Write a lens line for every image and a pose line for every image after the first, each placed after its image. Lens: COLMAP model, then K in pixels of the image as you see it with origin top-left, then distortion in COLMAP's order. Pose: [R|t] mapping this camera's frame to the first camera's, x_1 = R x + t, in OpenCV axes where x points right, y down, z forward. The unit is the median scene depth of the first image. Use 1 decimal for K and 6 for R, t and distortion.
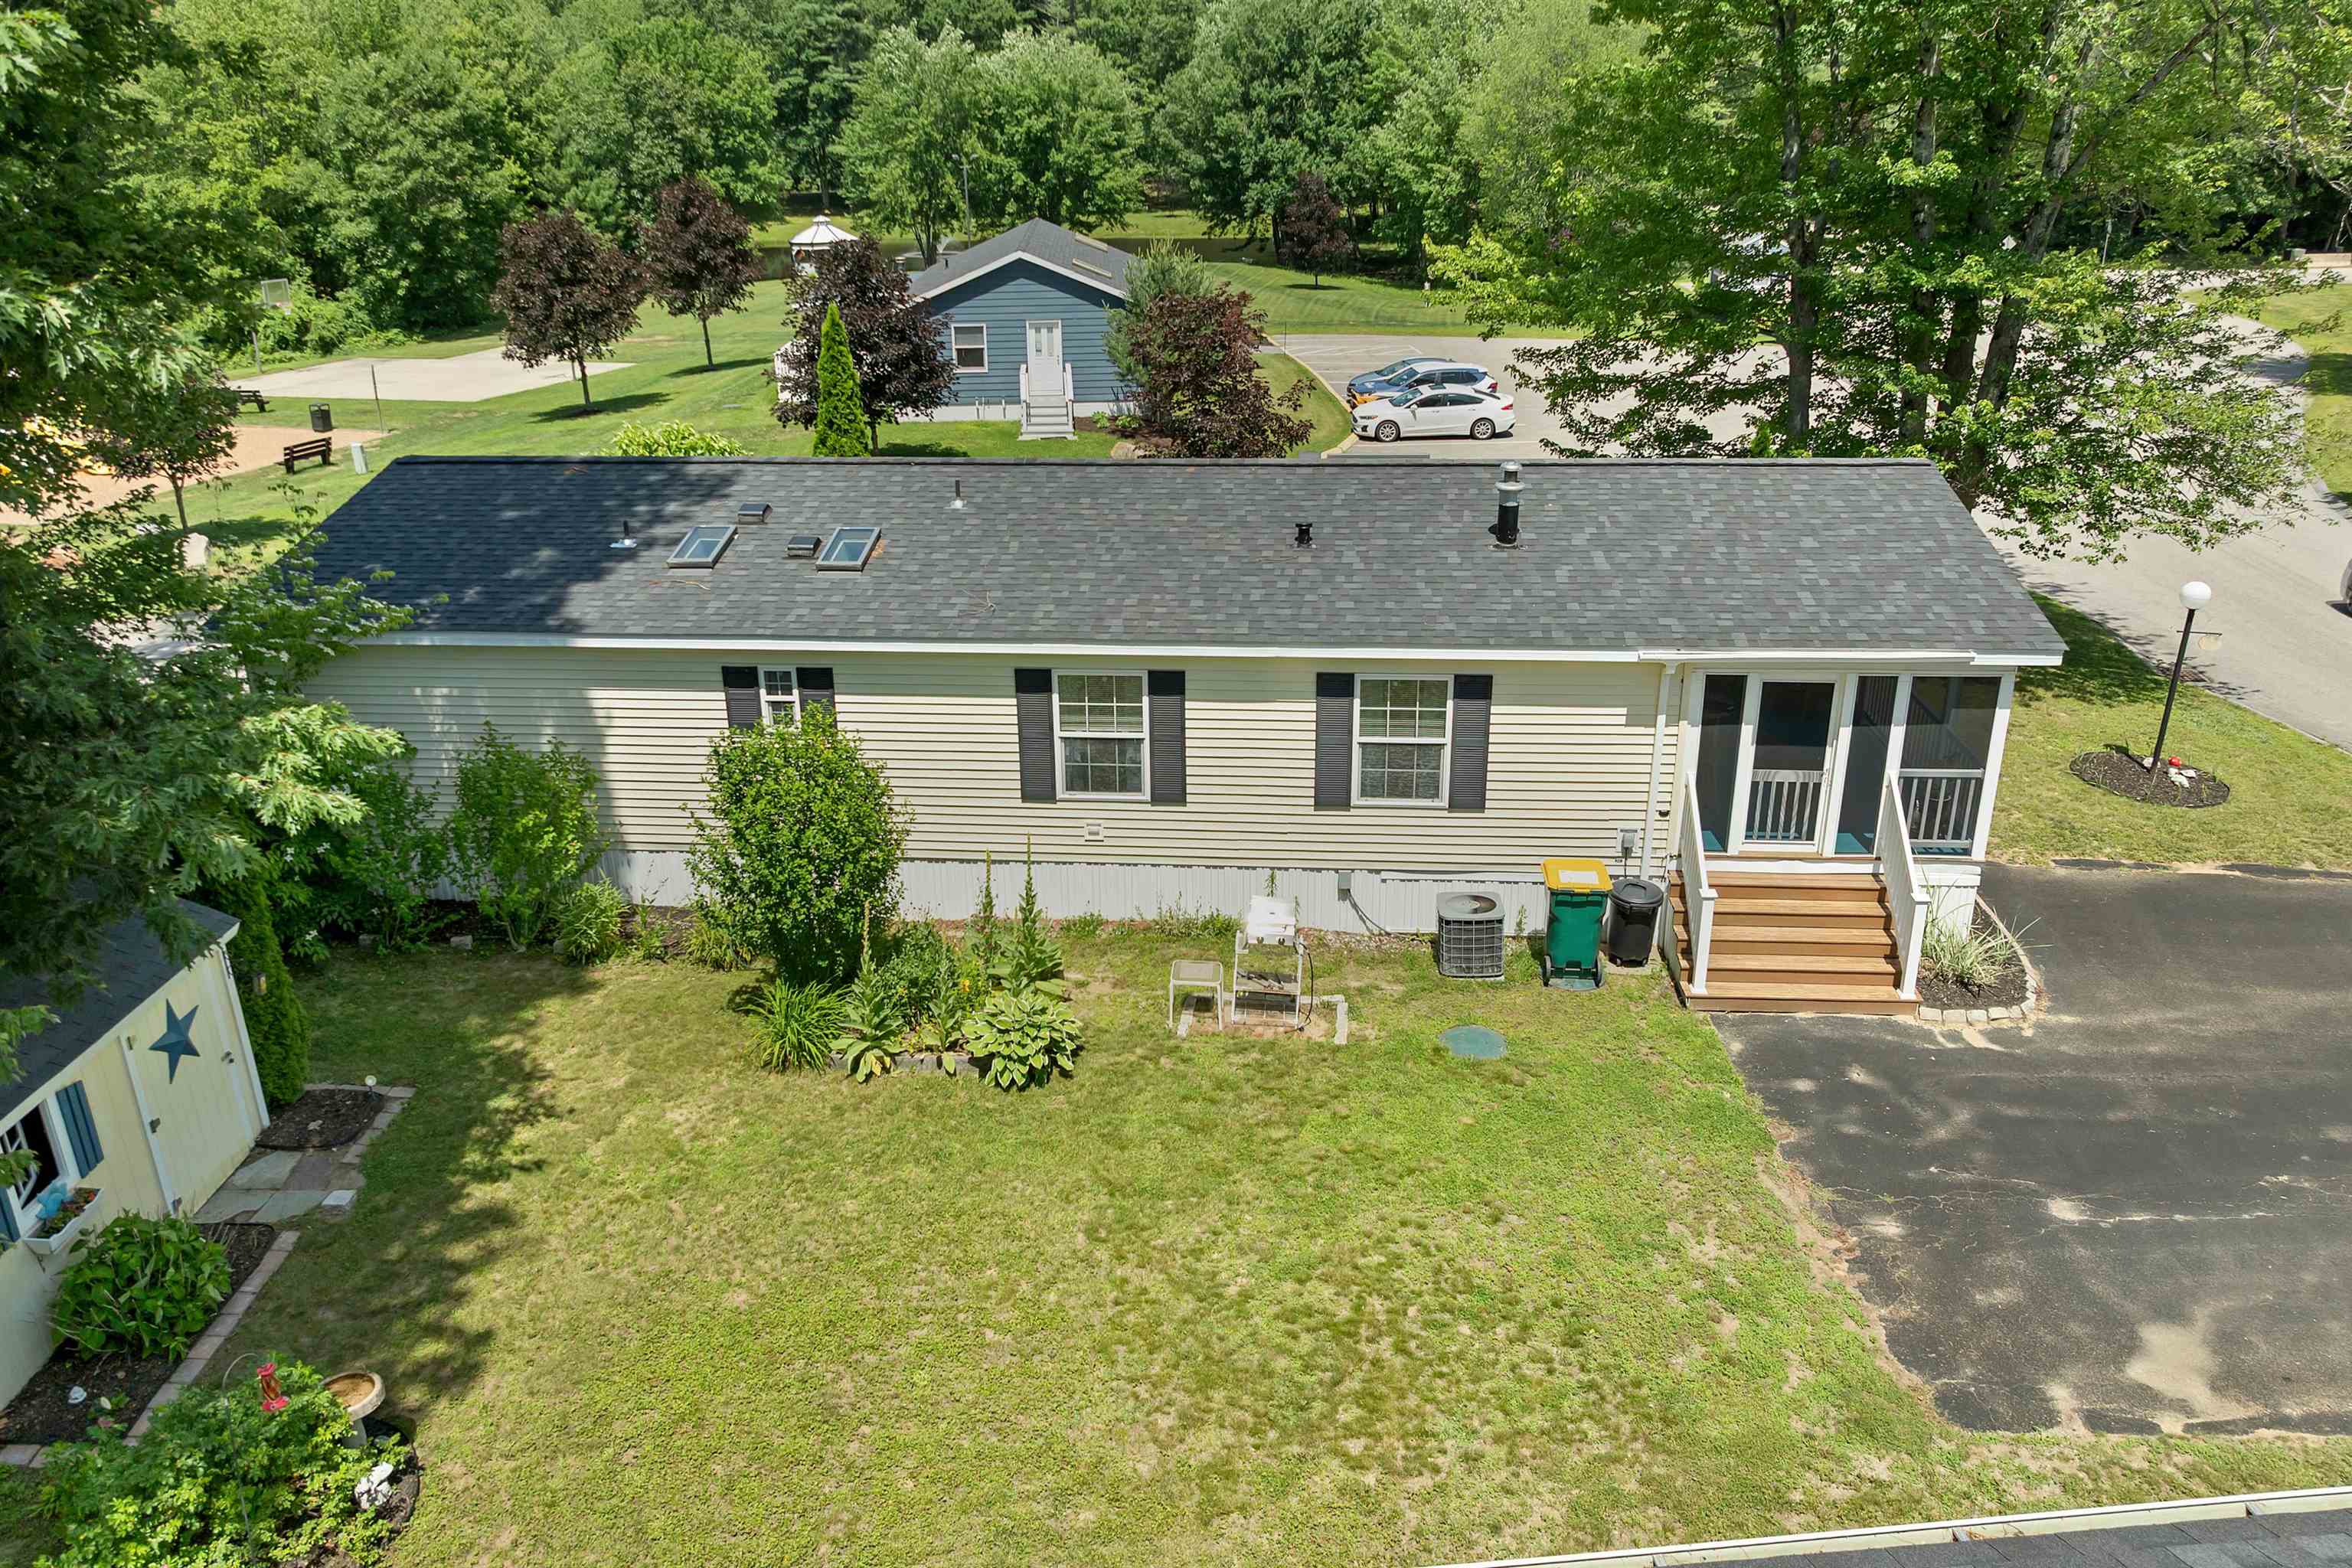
lens RADIAL K [[1686.2, 0, 1214.2], [0, 1686.2, 785.0], [0, 0, 1]] dist [-0.017655, 0.002728]
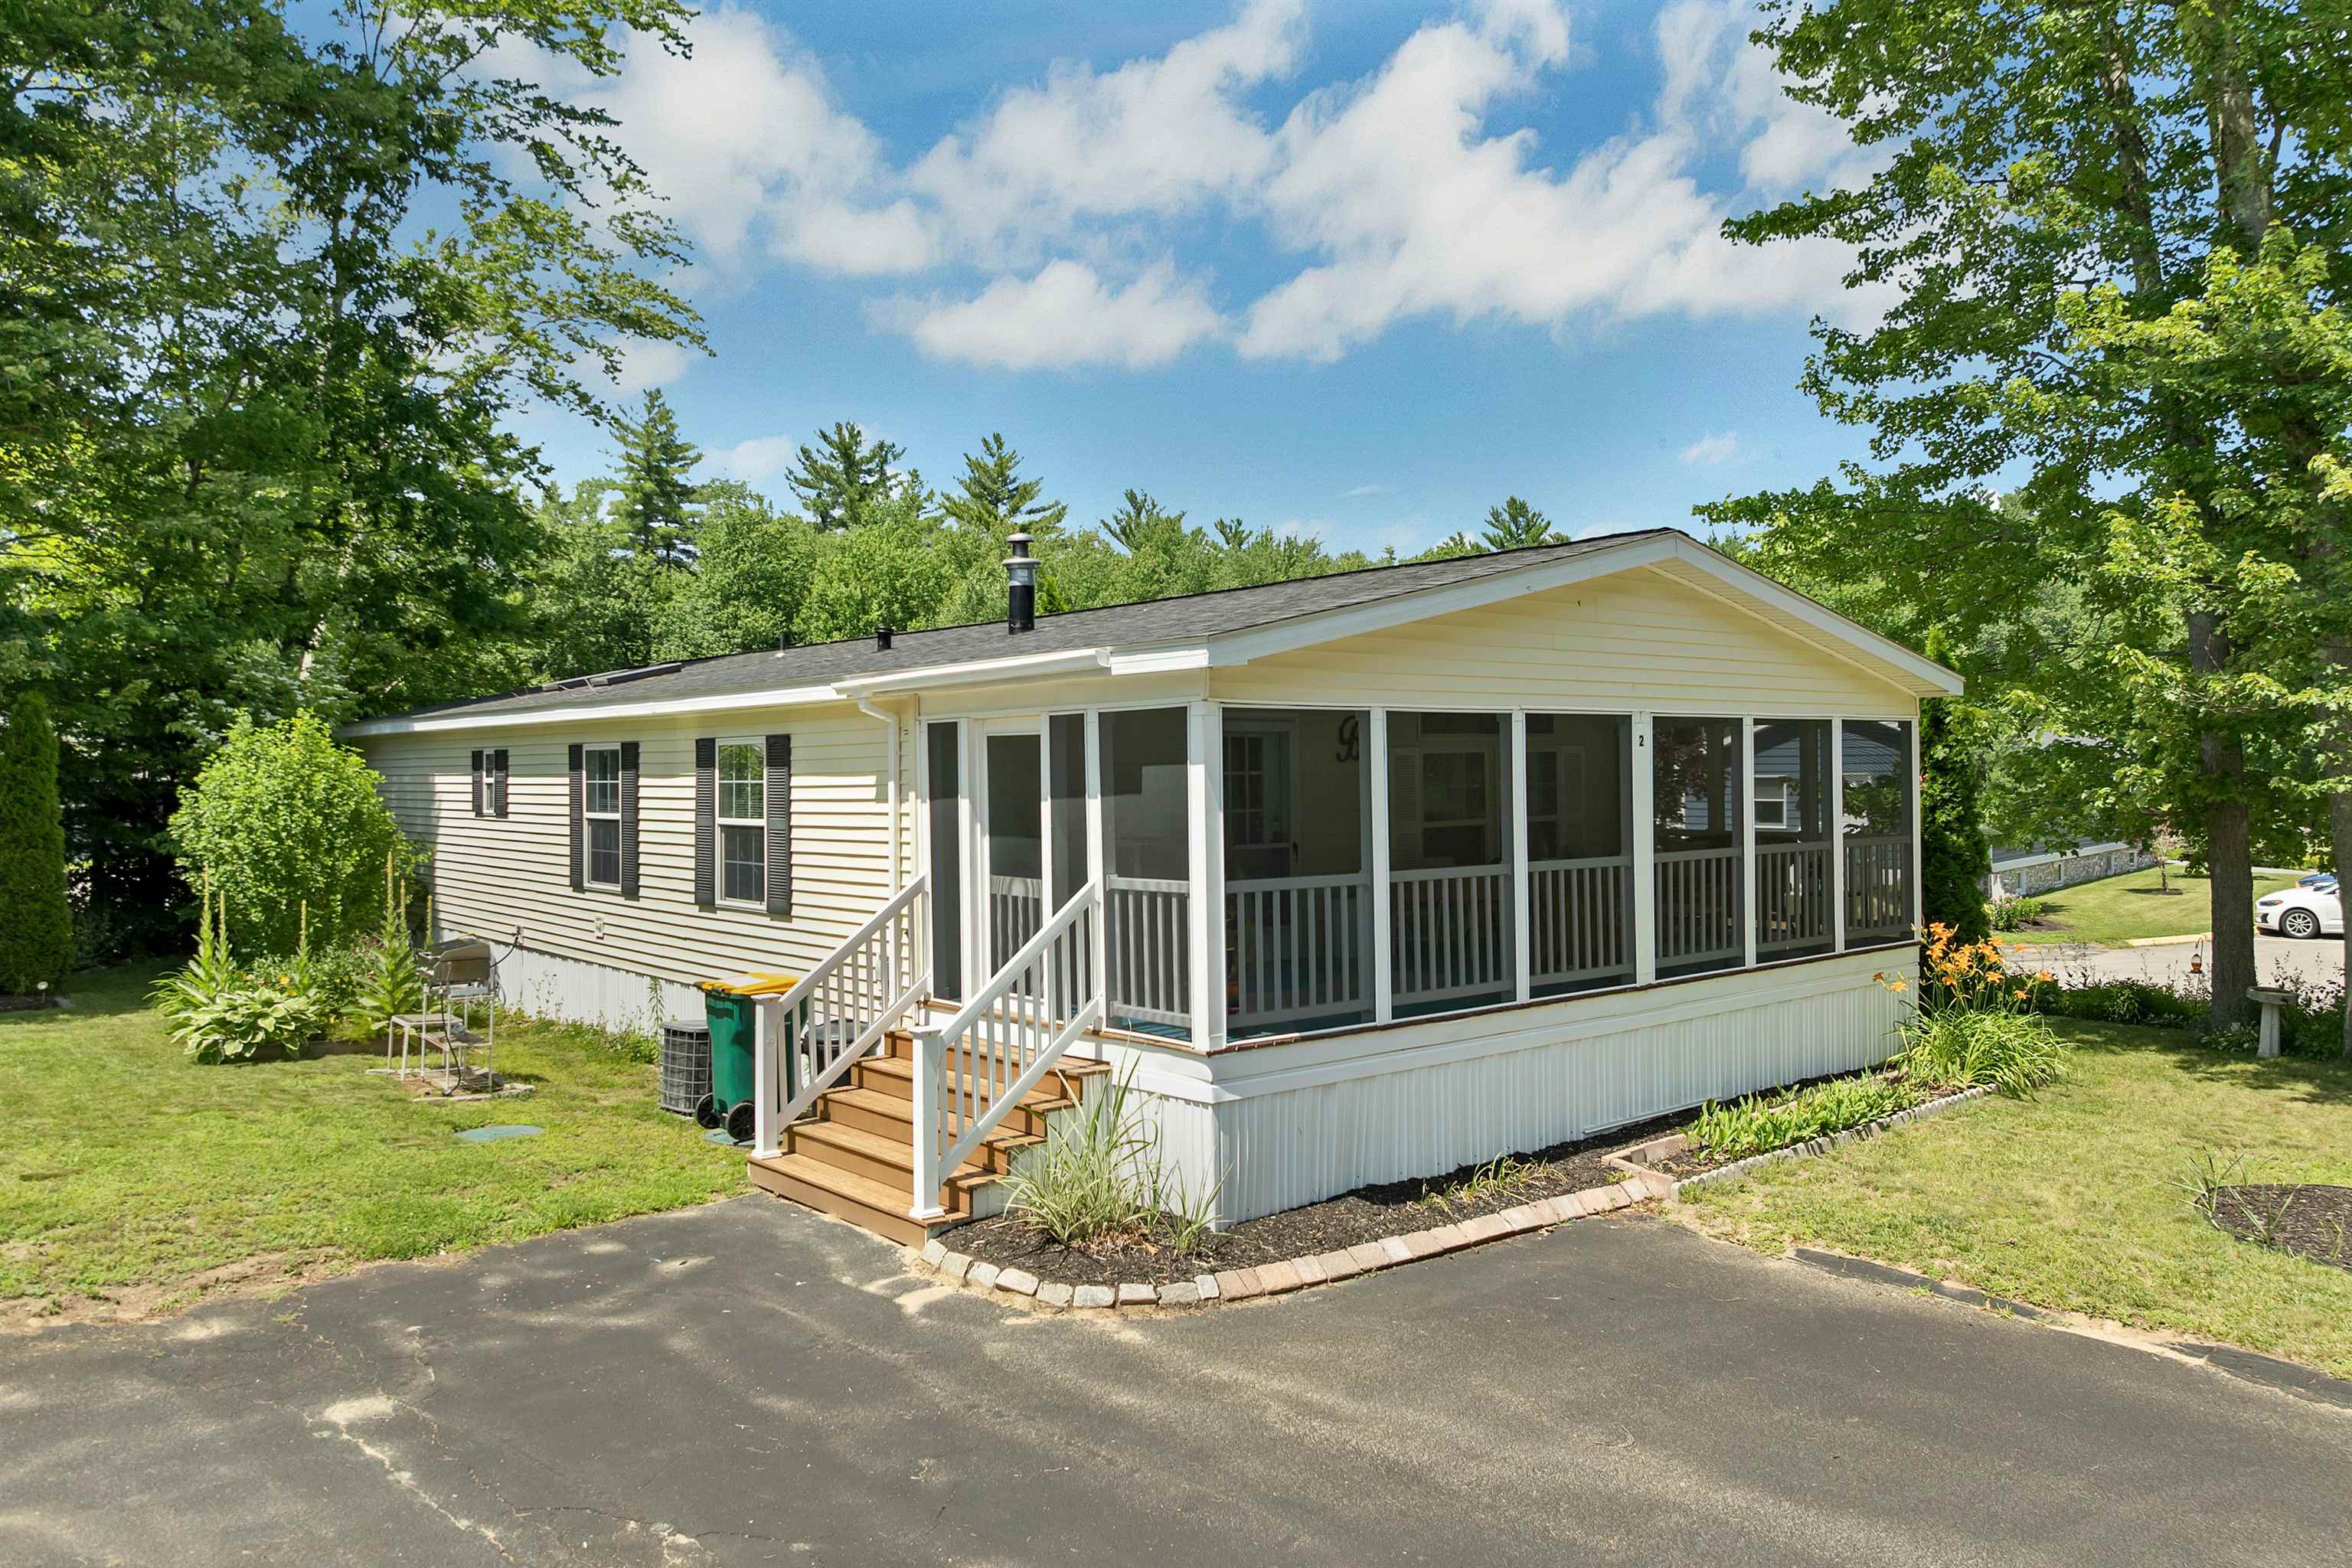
lens RADIAL K [[1701.5, 0, 1183.9], [0, 1701.5, 795.7], [0, 0, 1]] dist [-0.038745, 0.007042]
pose [[0.696164, 0.014279, -0.717740, 1.087501], [-0.264000, 0.934834, -0.237466, 0.128168], [0.667577, 0.354799, 0.654567, 0.762302]]
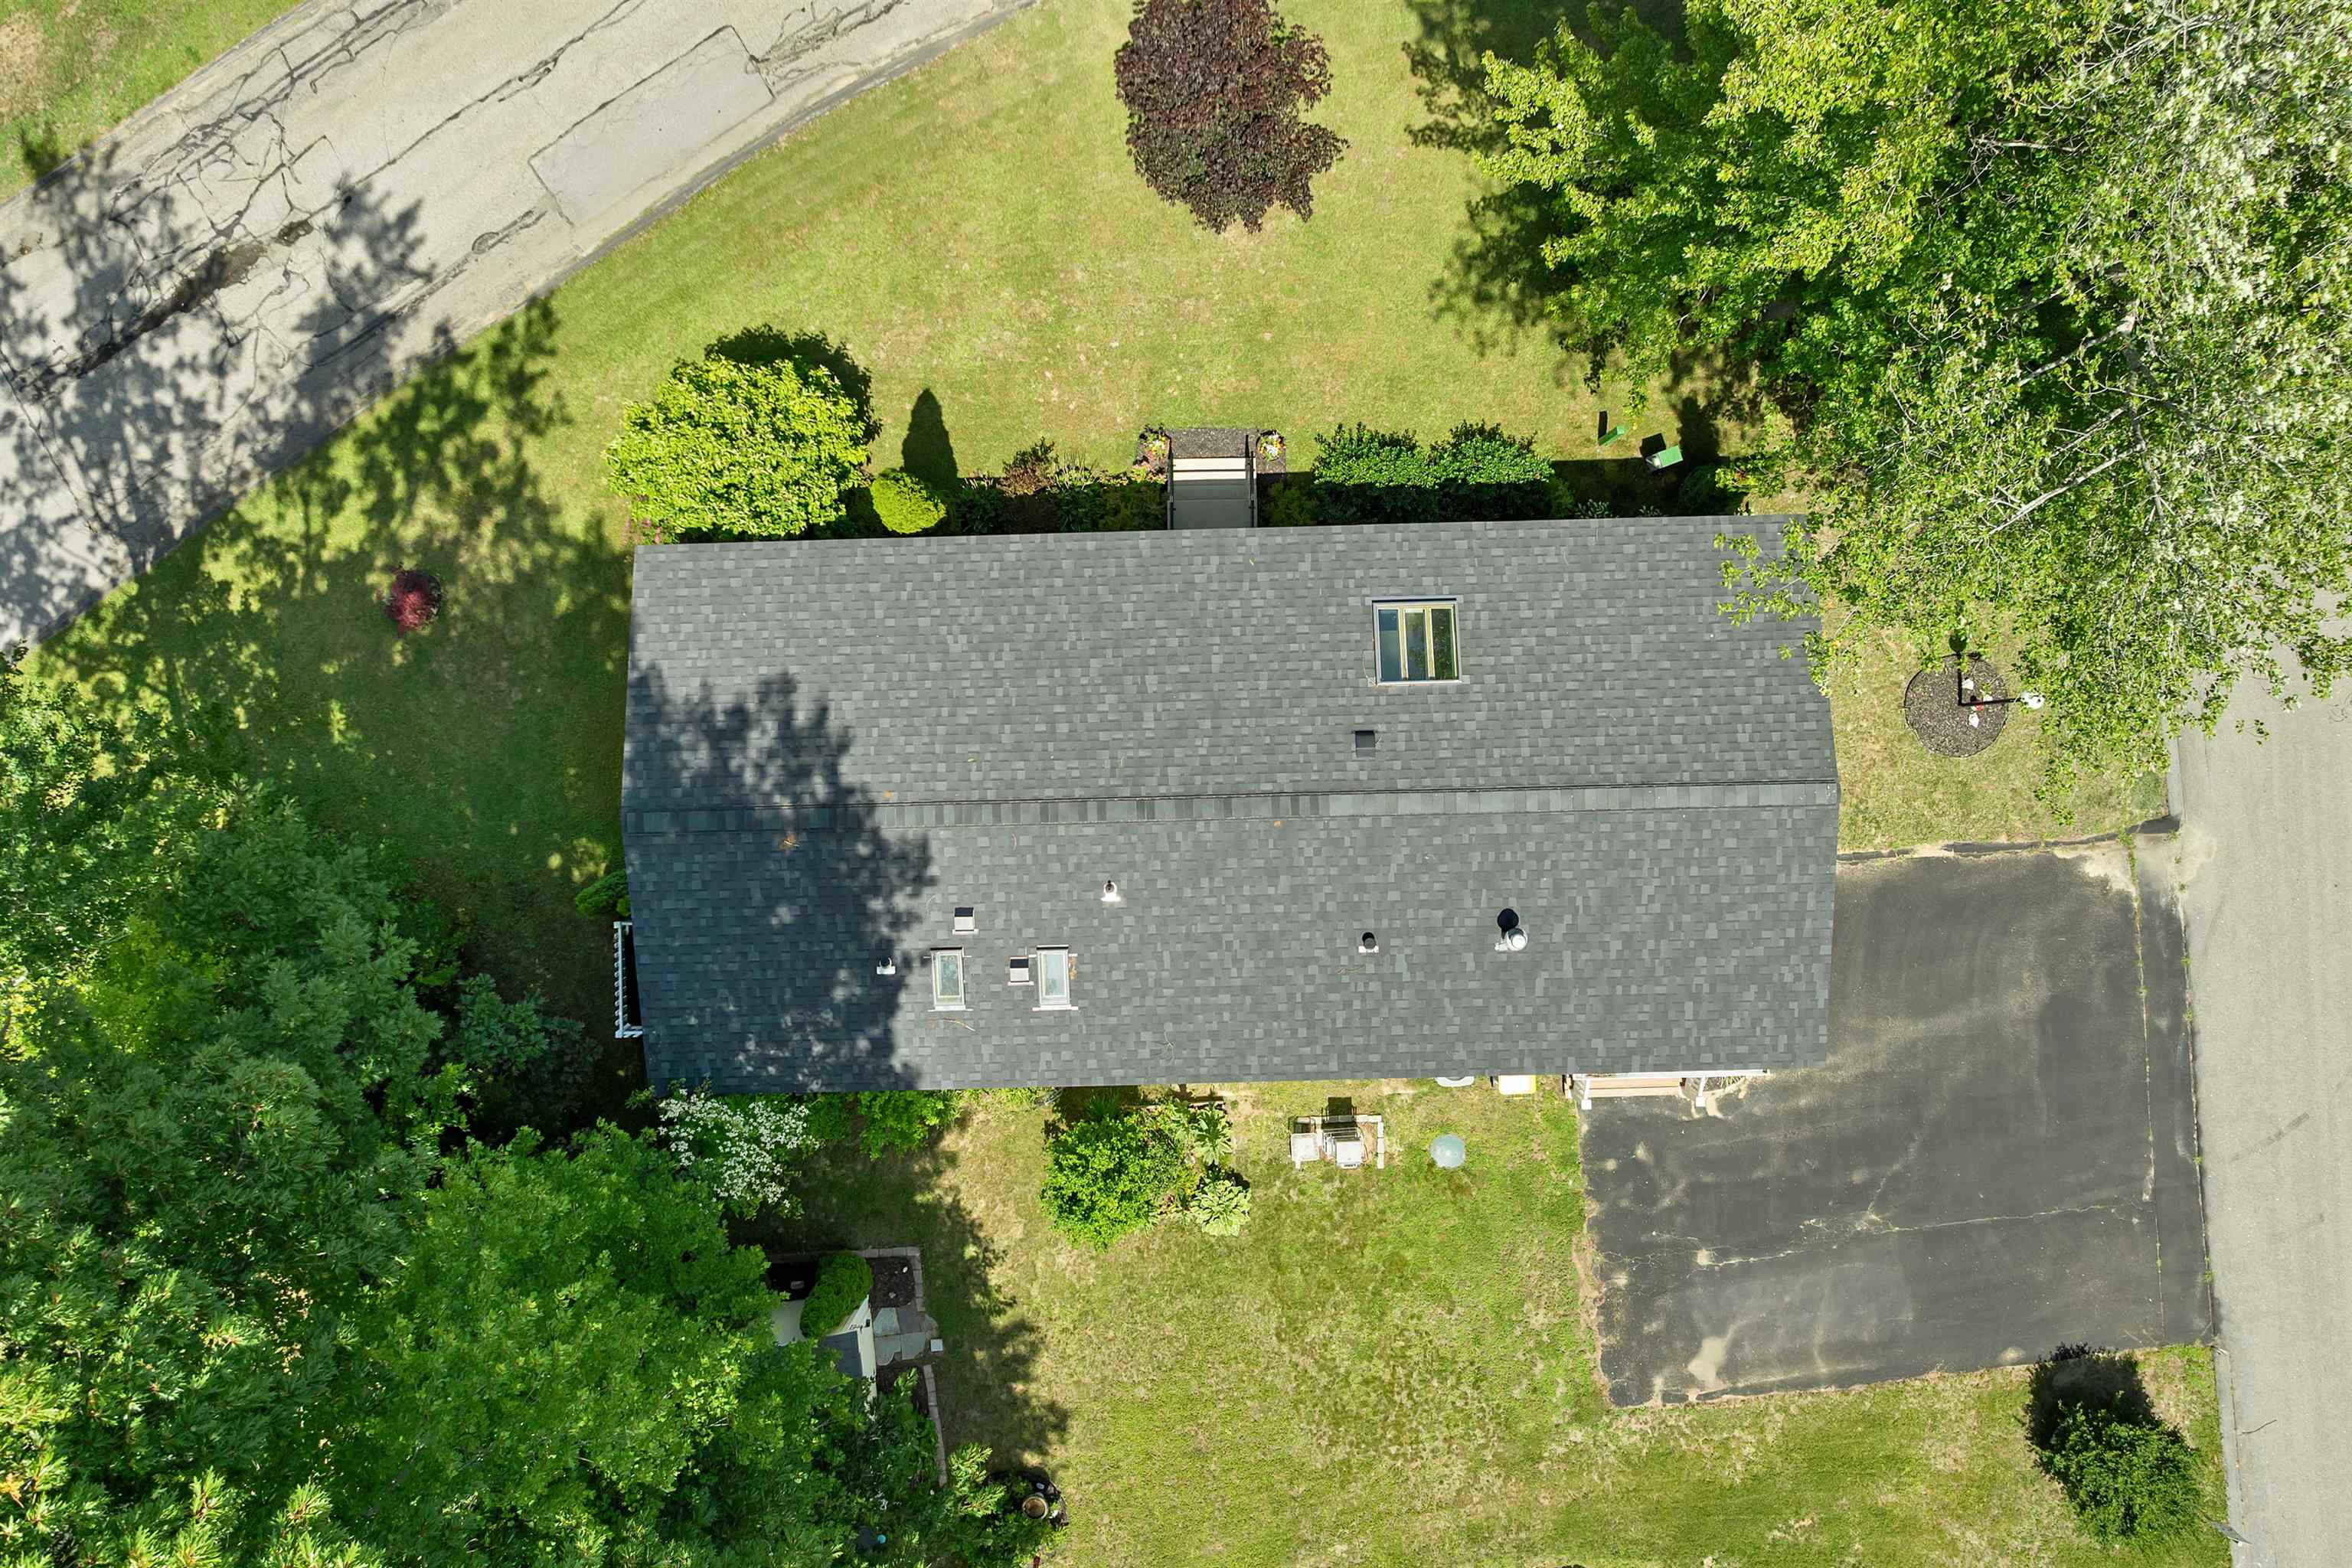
lens RADIAL K [[1709.0, 0, 1176.0], [0, 1709.0, 784.0], [0, 0, 1]] dist [-0.038723, 0.007650]
pose [[0.995092, -0.098835, 0.004800, -0.144653], [0.032513, 0.372400, 0.927503, -2.133344], [-0.093457, -0.922795, 0.373786, 0.810526]]
